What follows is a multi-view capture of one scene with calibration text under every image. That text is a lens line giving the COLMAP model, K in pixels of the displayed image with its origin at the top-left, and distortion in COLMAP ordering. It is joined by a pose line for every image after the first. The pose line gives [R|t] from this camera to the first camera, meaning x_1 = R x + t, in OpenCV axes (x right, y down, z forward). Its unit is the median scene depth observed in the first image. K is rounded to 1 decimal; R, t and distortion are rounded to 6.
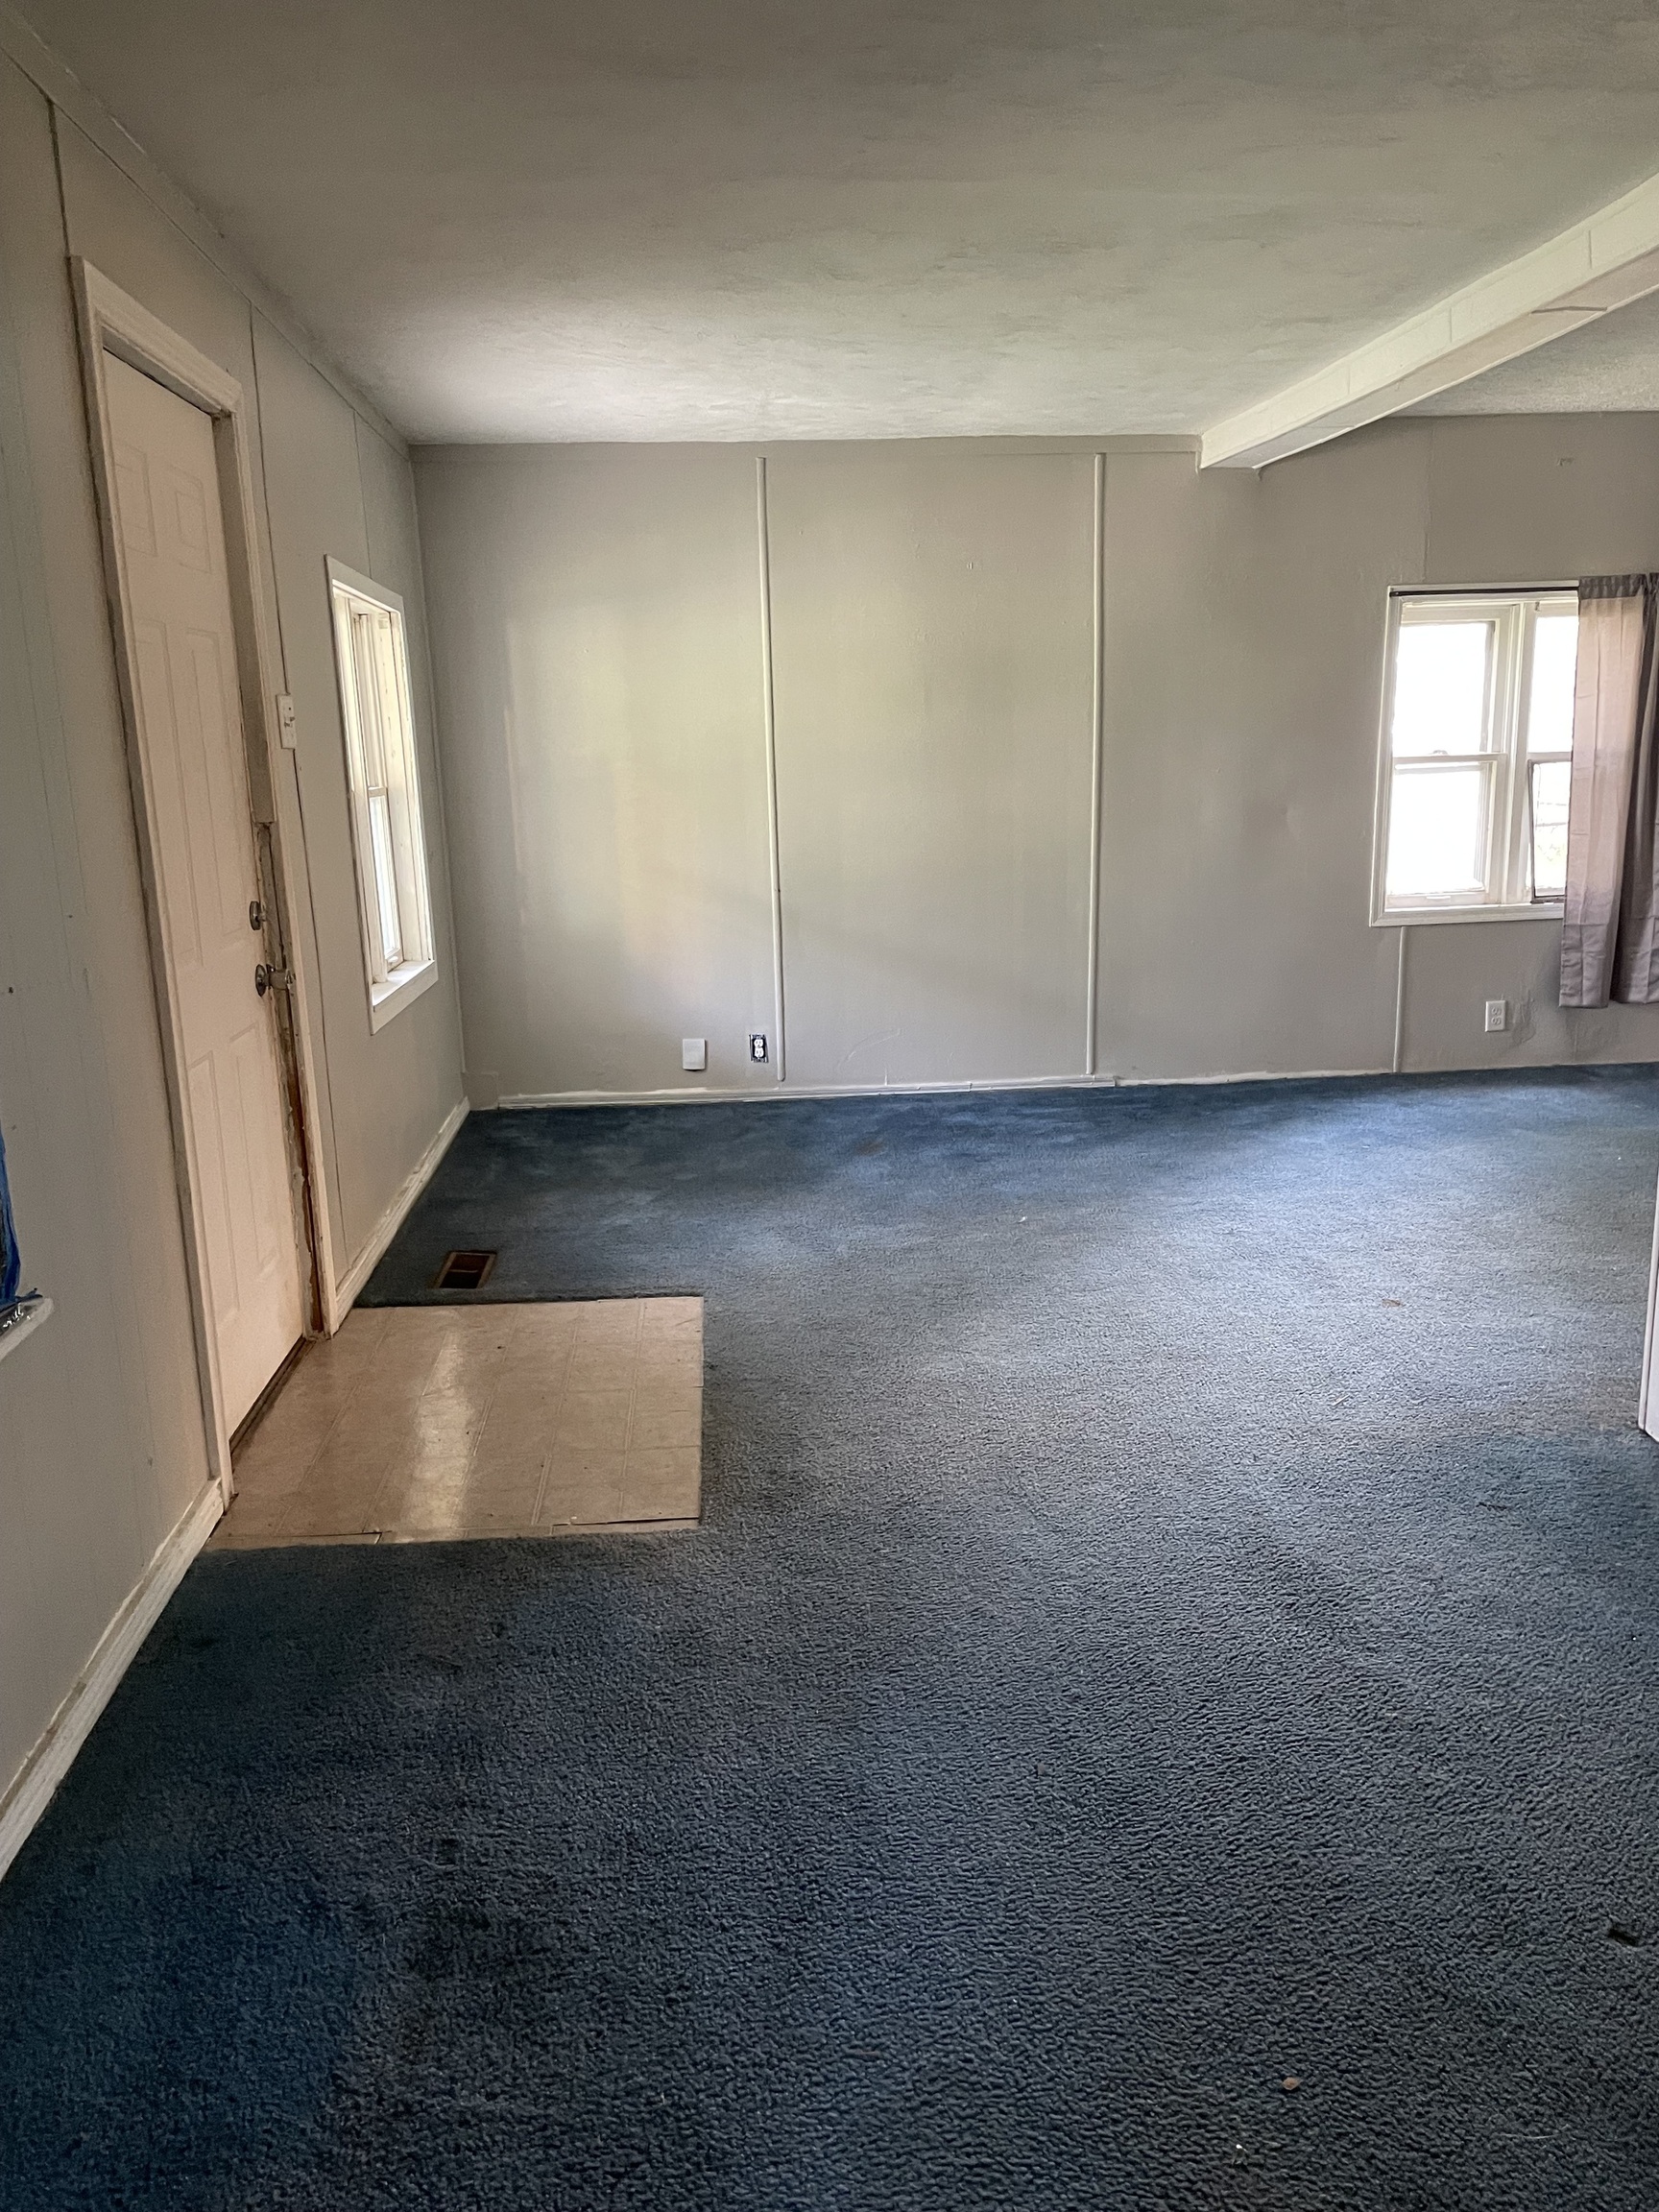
lens RADIAL K [[1675.6, 0, 809.1], [0, 1675.6, 1106.0], [0, 0, 1]] dist [0.083167, -0.107258]
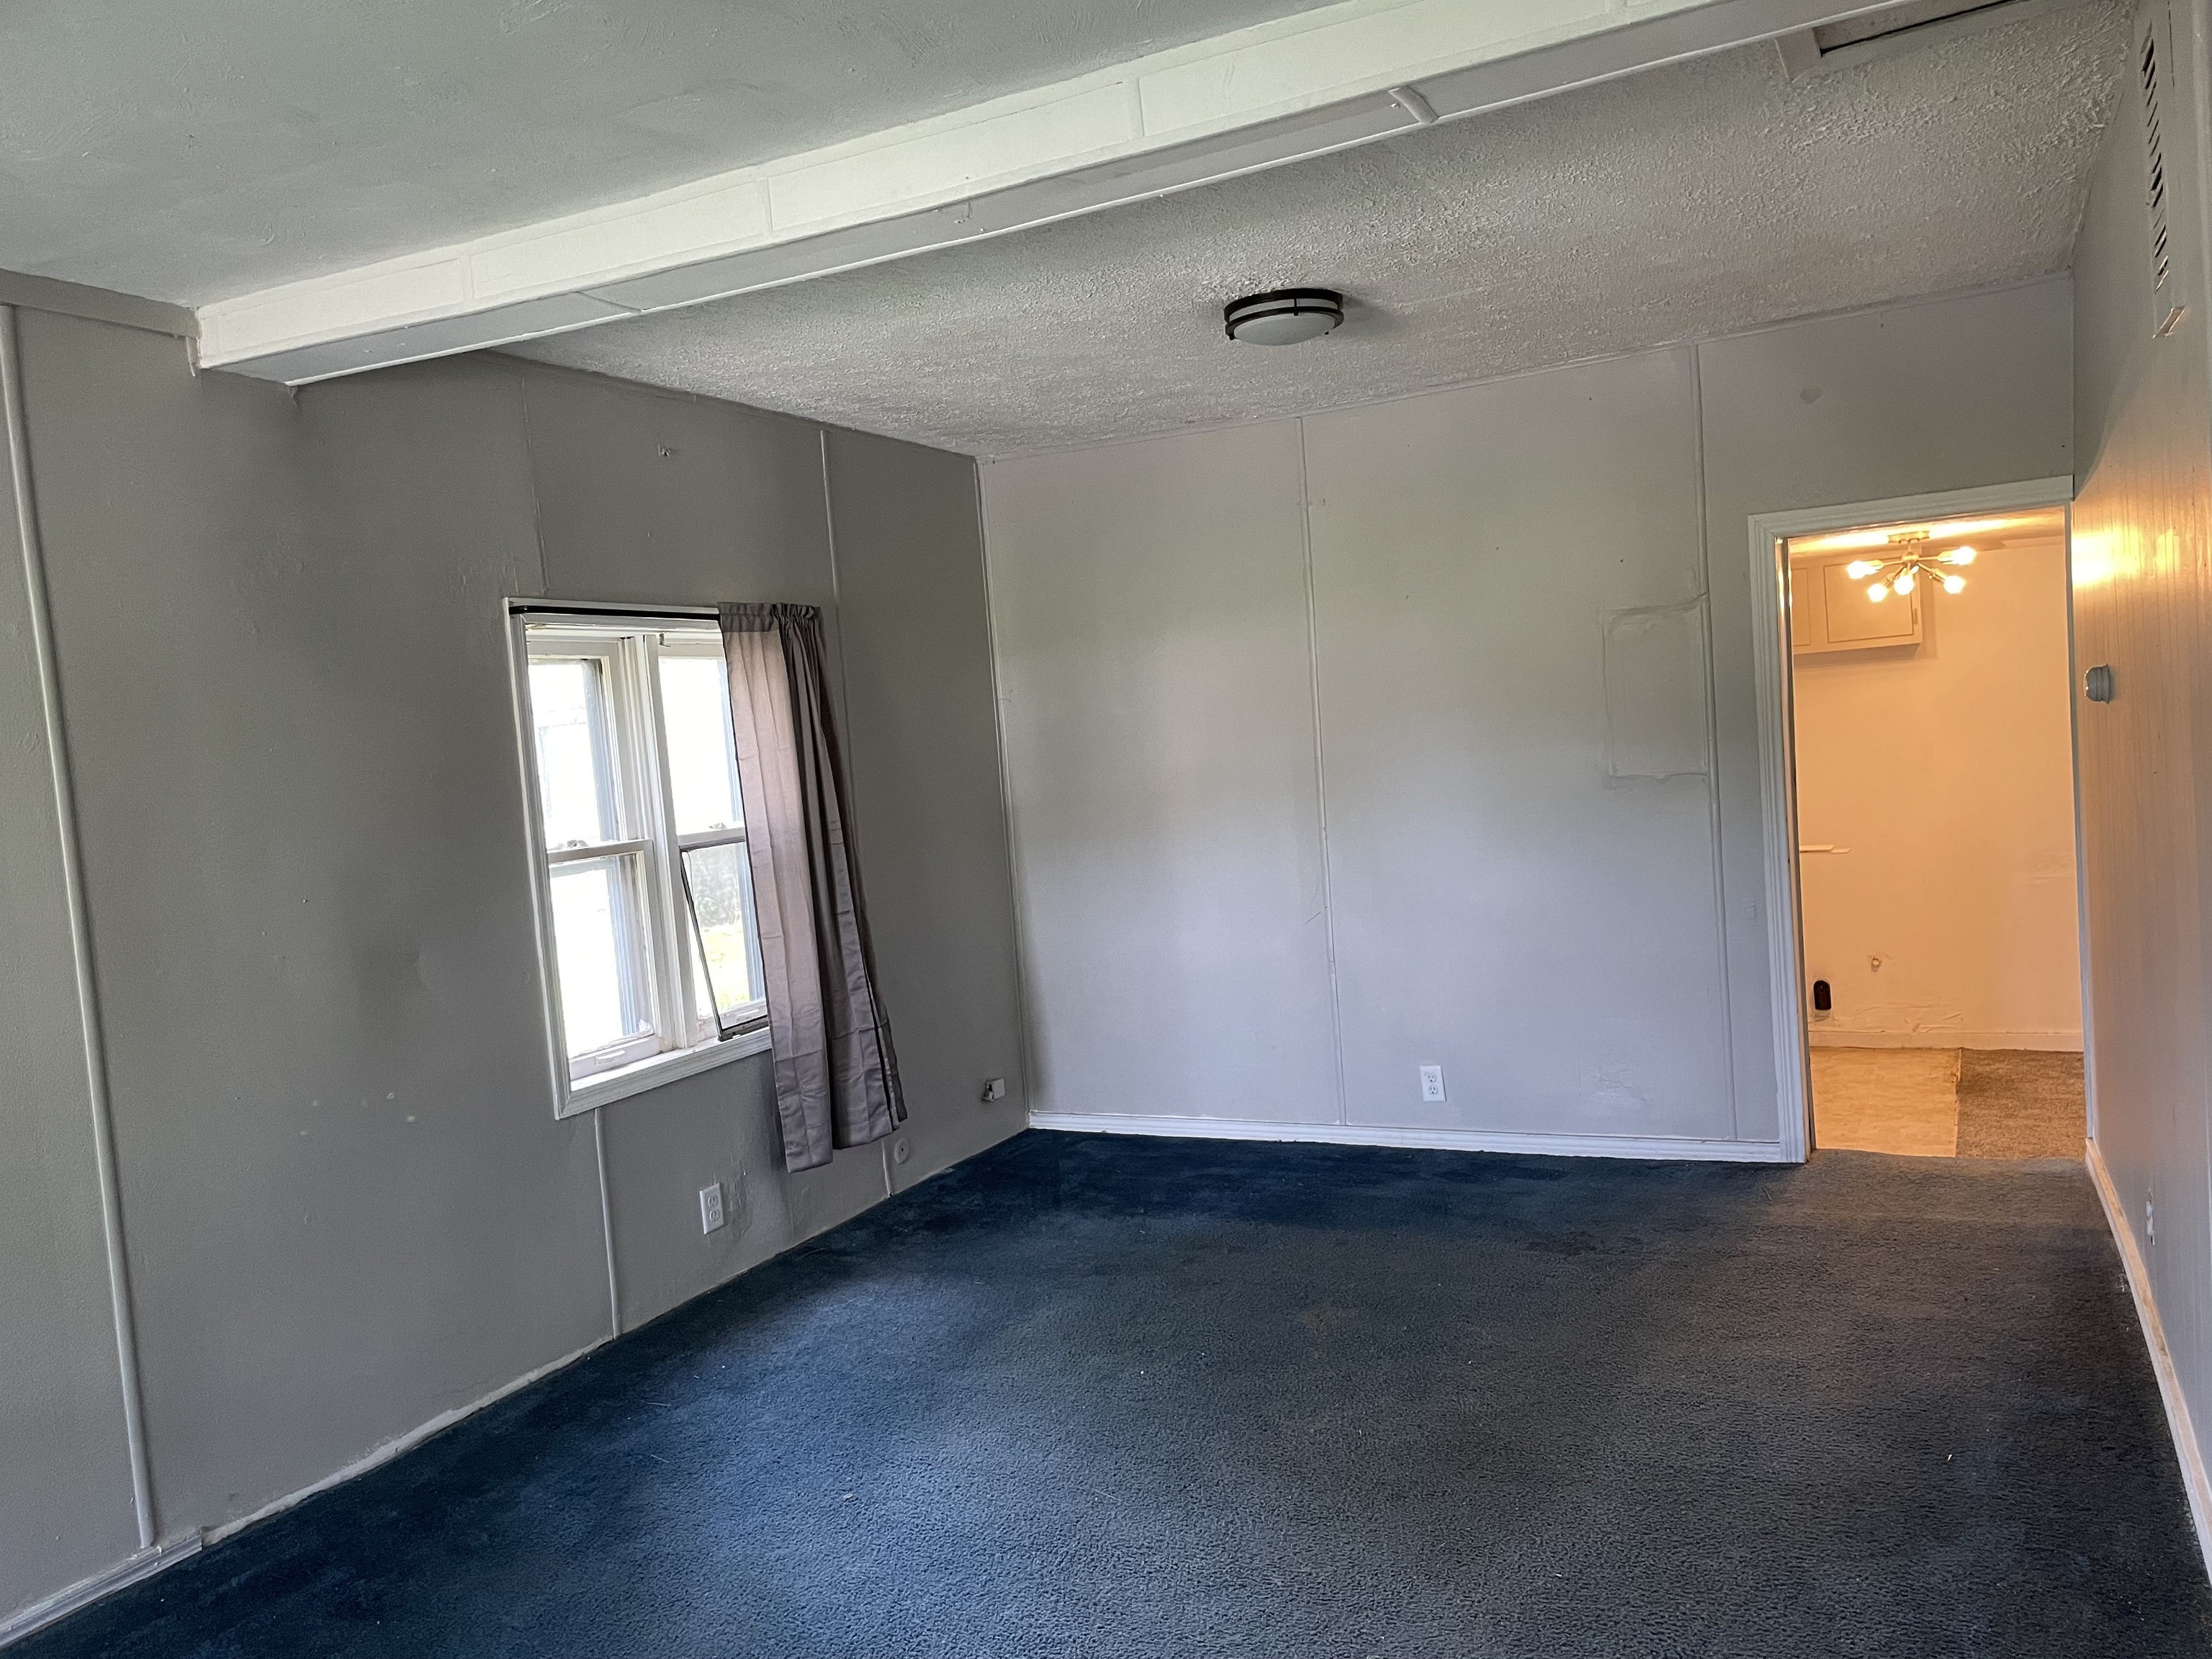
lens RADIAL K [[1675.6, 0, 1118.5], [0, 1675.6, 835.9], [0, 0, 1]] dist [0.083167, -0.107258]
pose [[0.525415, -0.067917, 0.848131, -0.084124], [0.255035, 0.963547, -0.080833, -0.105527], [-0.811725, 0.258774, 0.523583, 0.484526]]
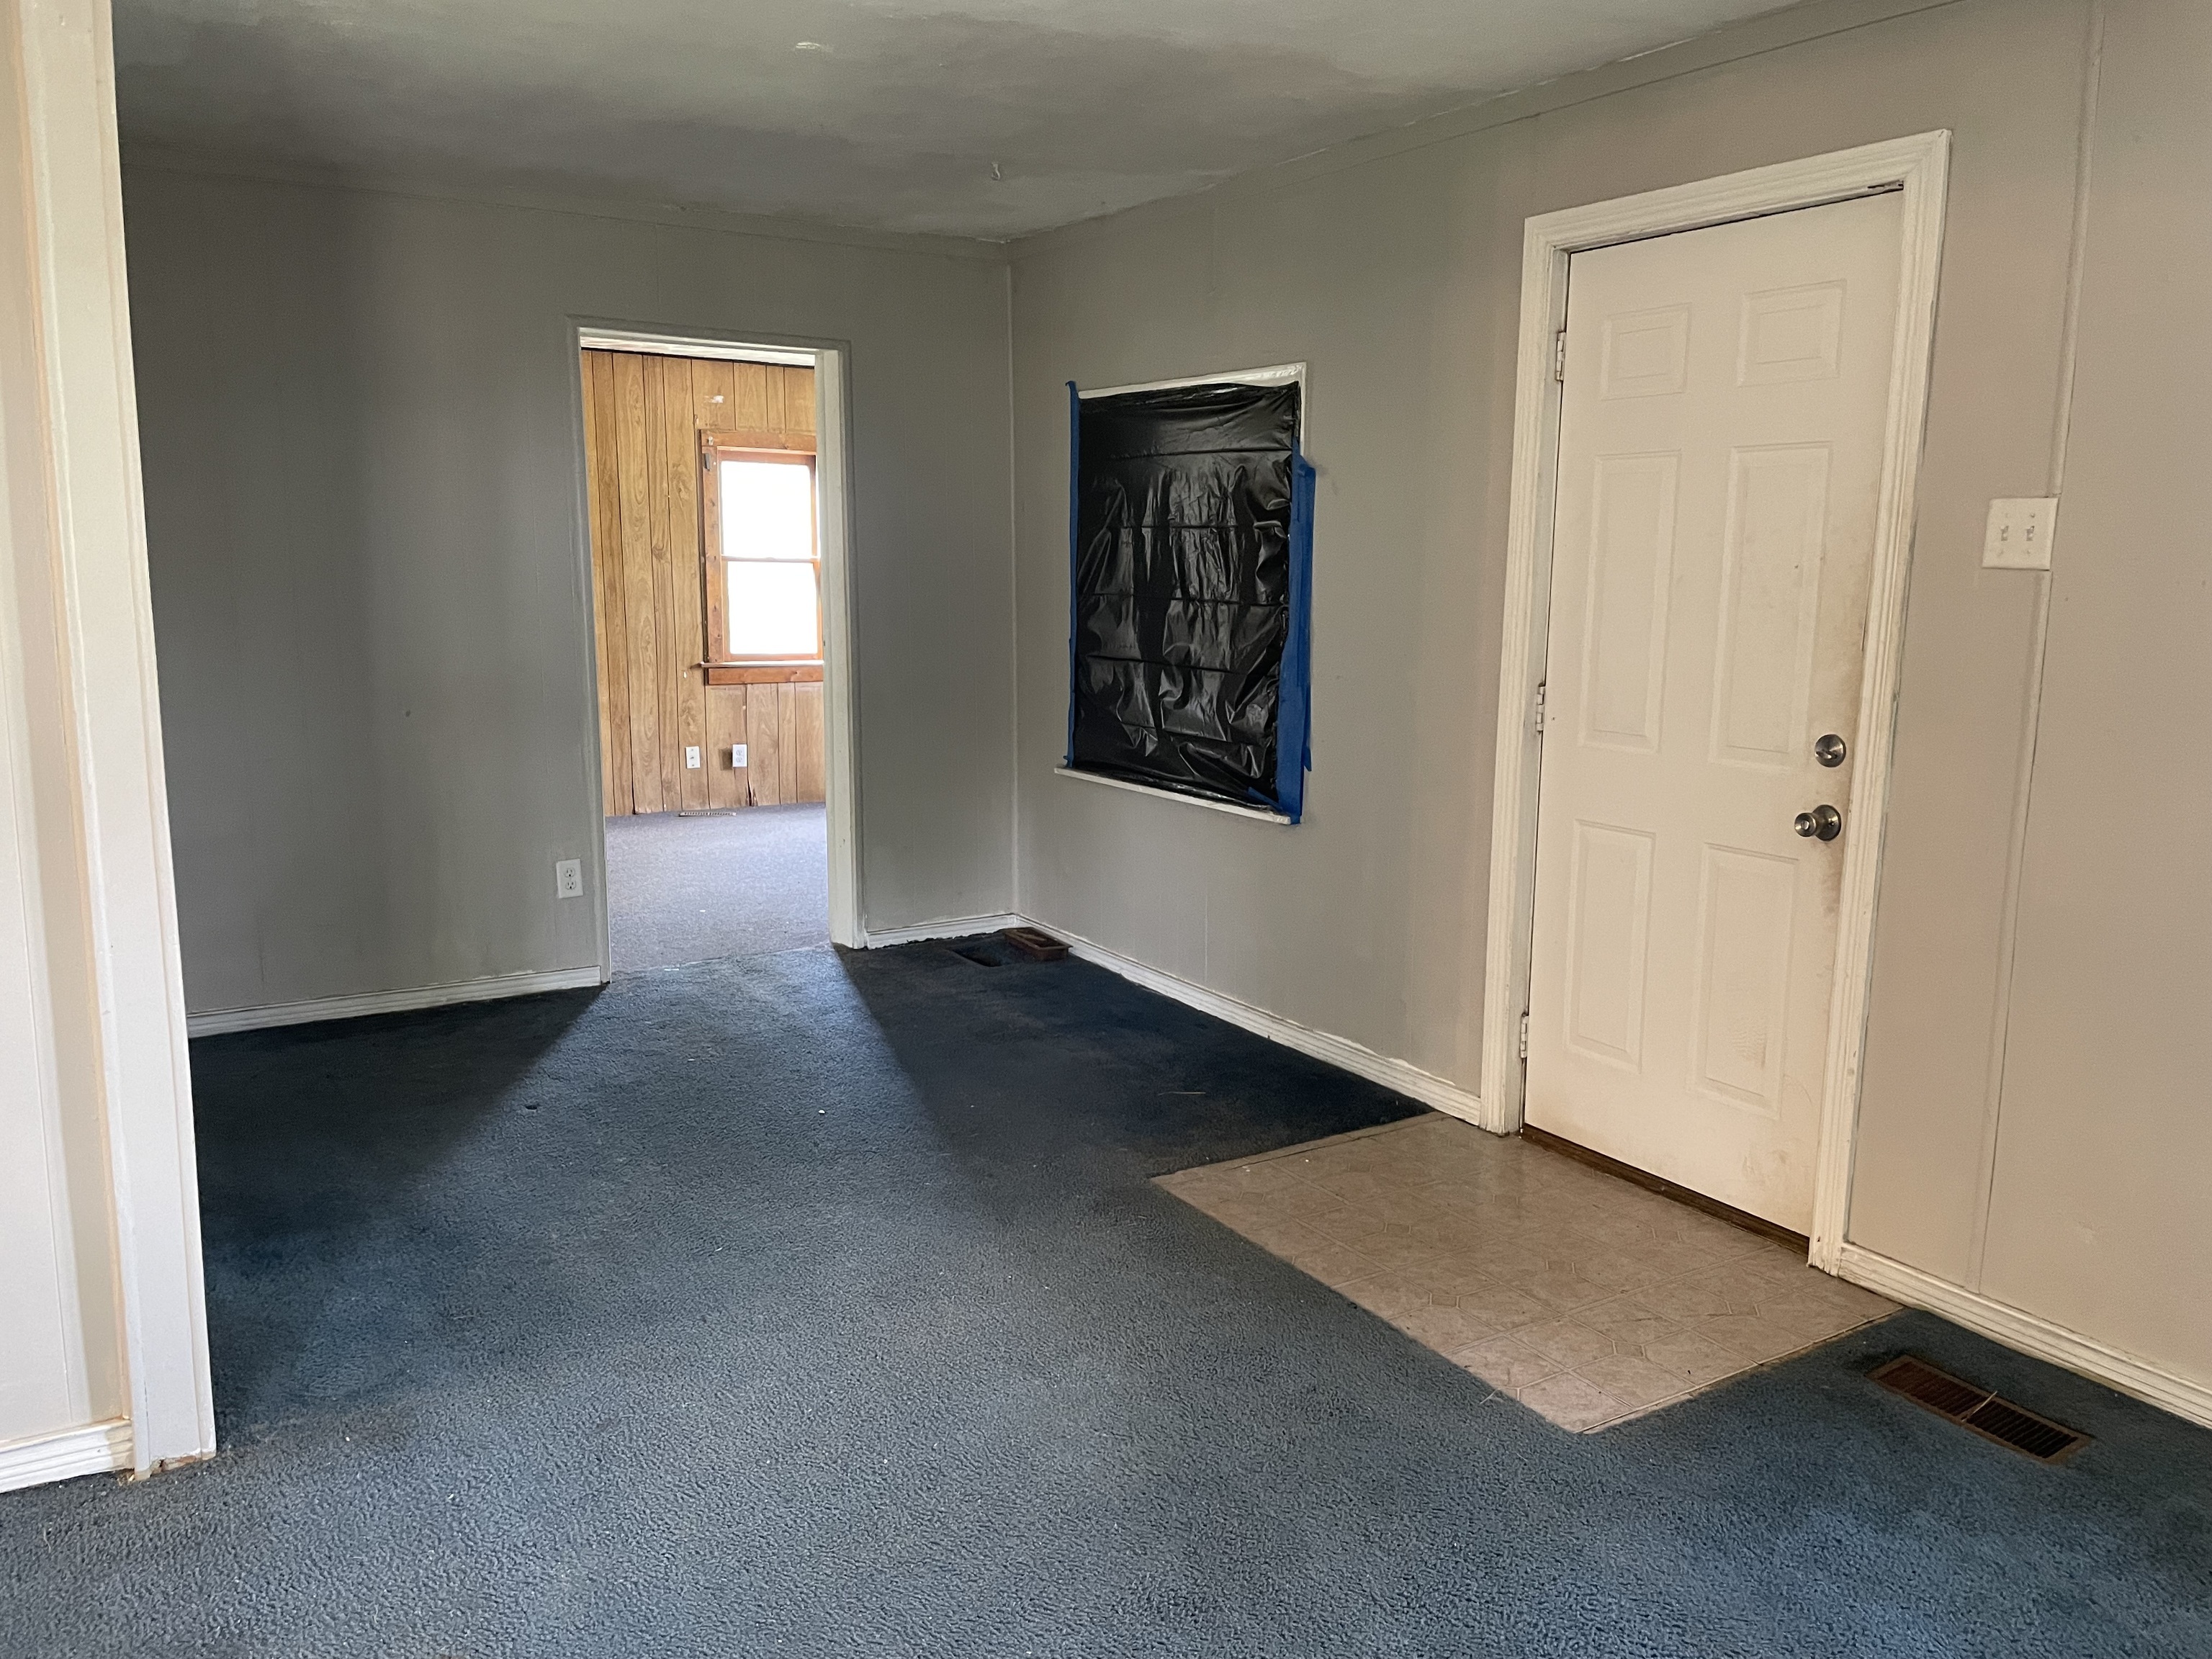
lens RADIAL K [[1675.6, 0, 1102.3], [0, 1675.6, 825.9], [0, 0, 1]] dist [0.083167, -0.107258]
pose [[-0.875420, 0.101100, -0.472671, 0.250086], [-0.086475, 0.929347, 0.358937, -0.210875], [0.475564, 0.355095, -0.804827, 0.884788]]
